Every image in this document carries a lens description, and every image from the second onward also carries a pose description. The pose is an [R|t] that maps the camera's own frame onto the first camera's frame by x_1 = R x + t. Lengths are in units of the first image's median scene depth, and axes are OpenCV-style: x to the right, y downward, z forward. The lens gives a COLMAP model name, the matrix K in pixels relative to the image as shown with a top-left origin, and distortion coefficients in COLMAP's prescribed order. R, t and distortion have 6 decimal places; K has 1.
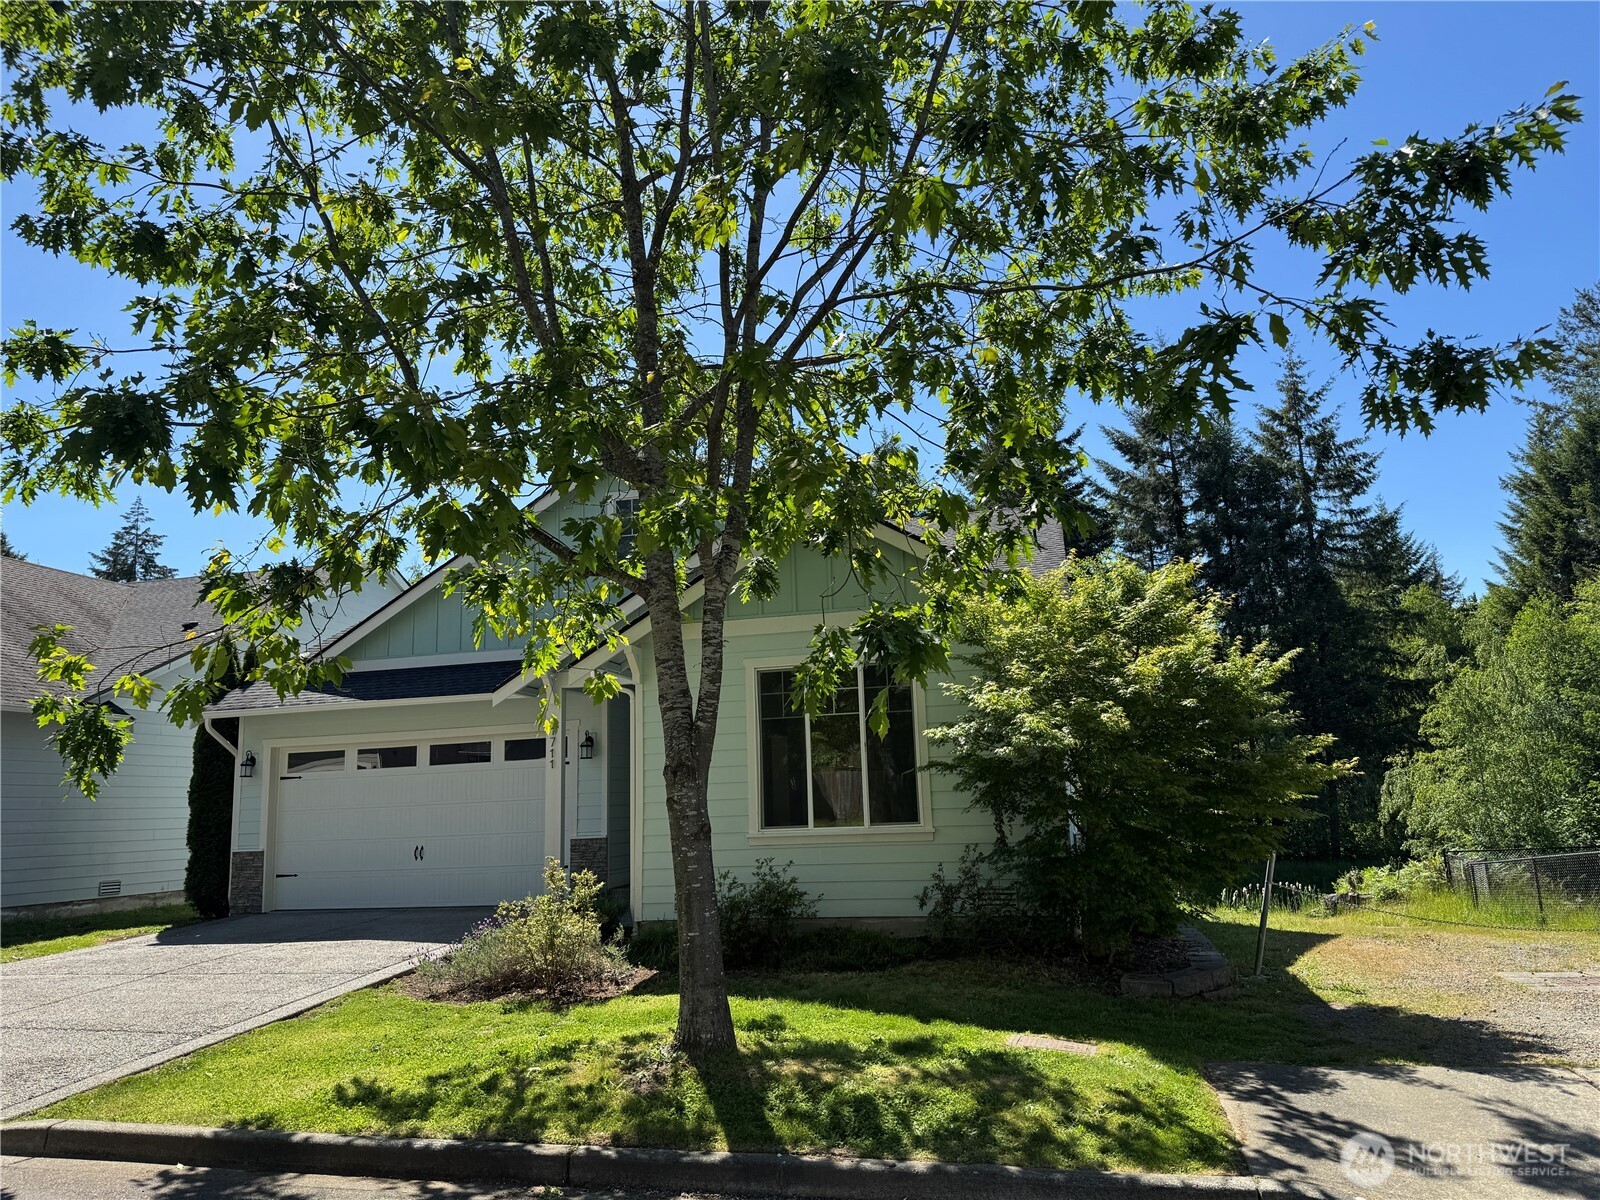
lens RADIAL K [[1128.5, 0, 800.9], [0, 1128.5, 610.6], [0, 0, 1]] dist [0.062322, -0.093088]
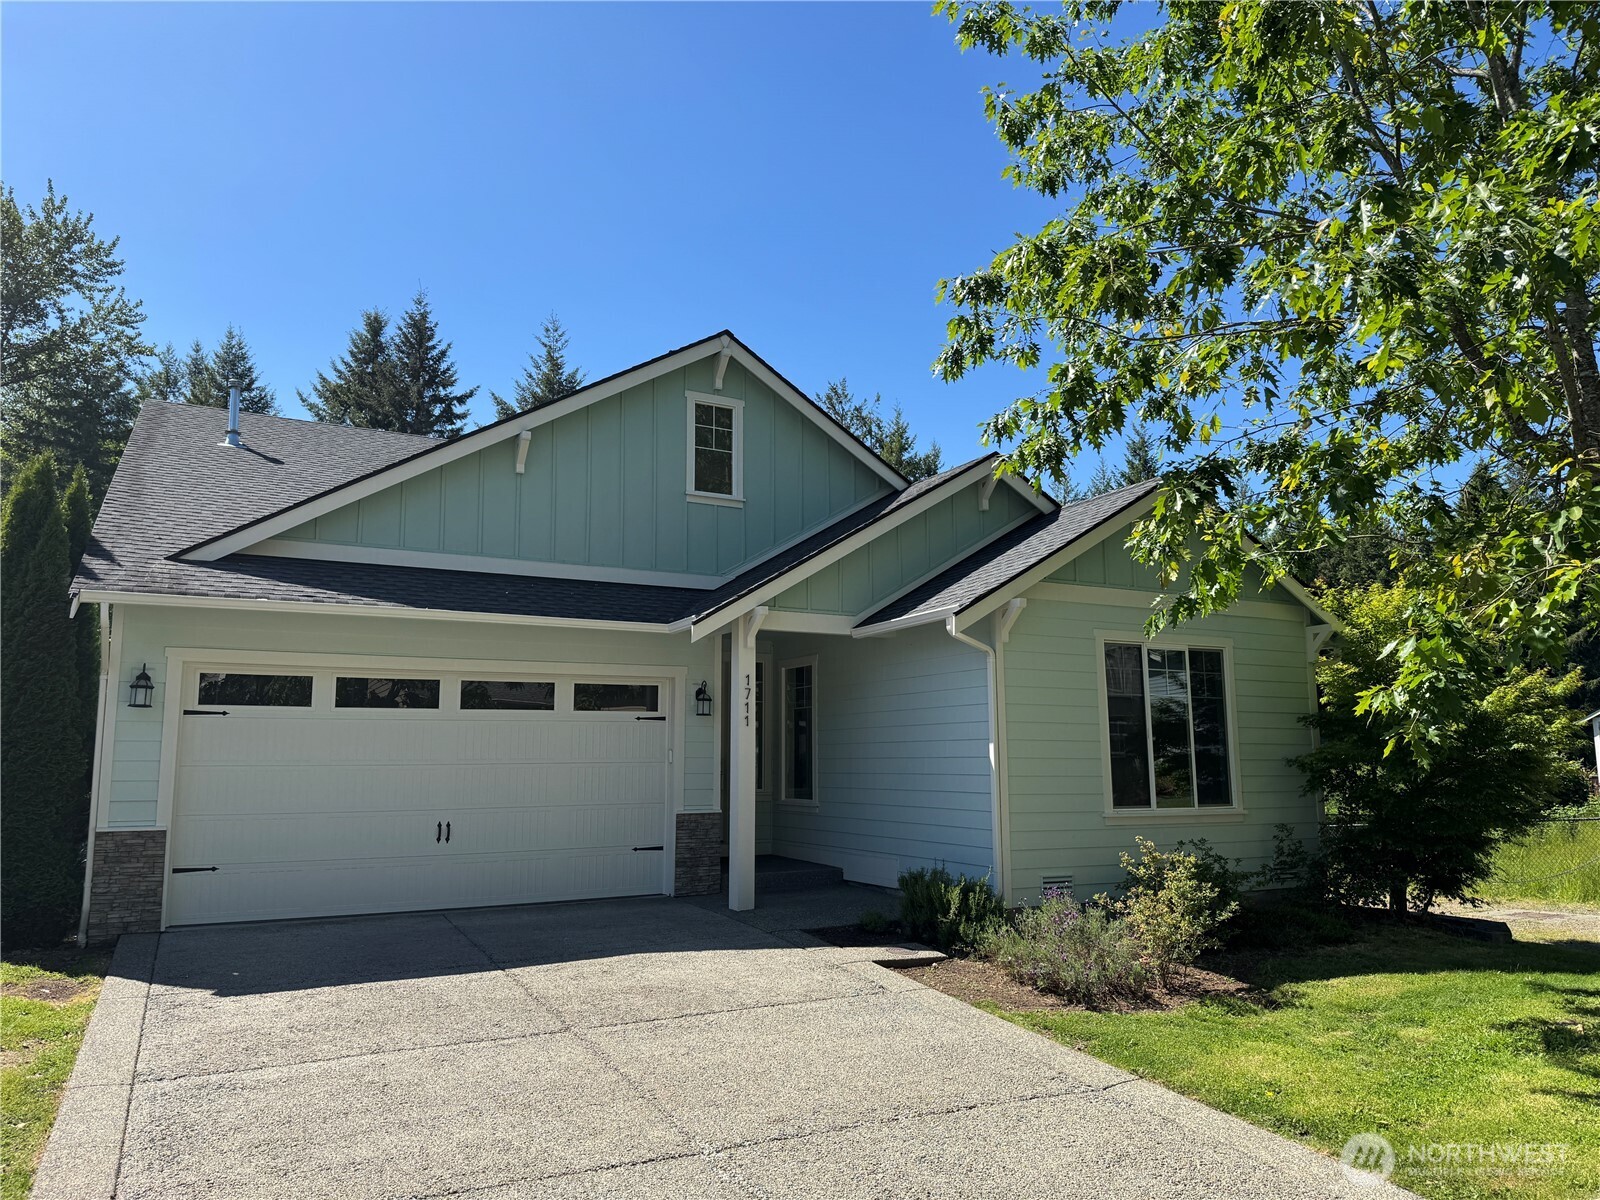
lens RADIAL K [[1128.5, 0, 800.9], [0, 1128.5, 610.6], [0, 0, 1]] dist [0.062322, -0.093088]
pose [[0.726360, 0.128097, 0.675272, -0.661446], [-0.141865, 0.989265, -0.035062, 0.069942], [-0.672514, -0.070330, 0.736735, 0.340213]]
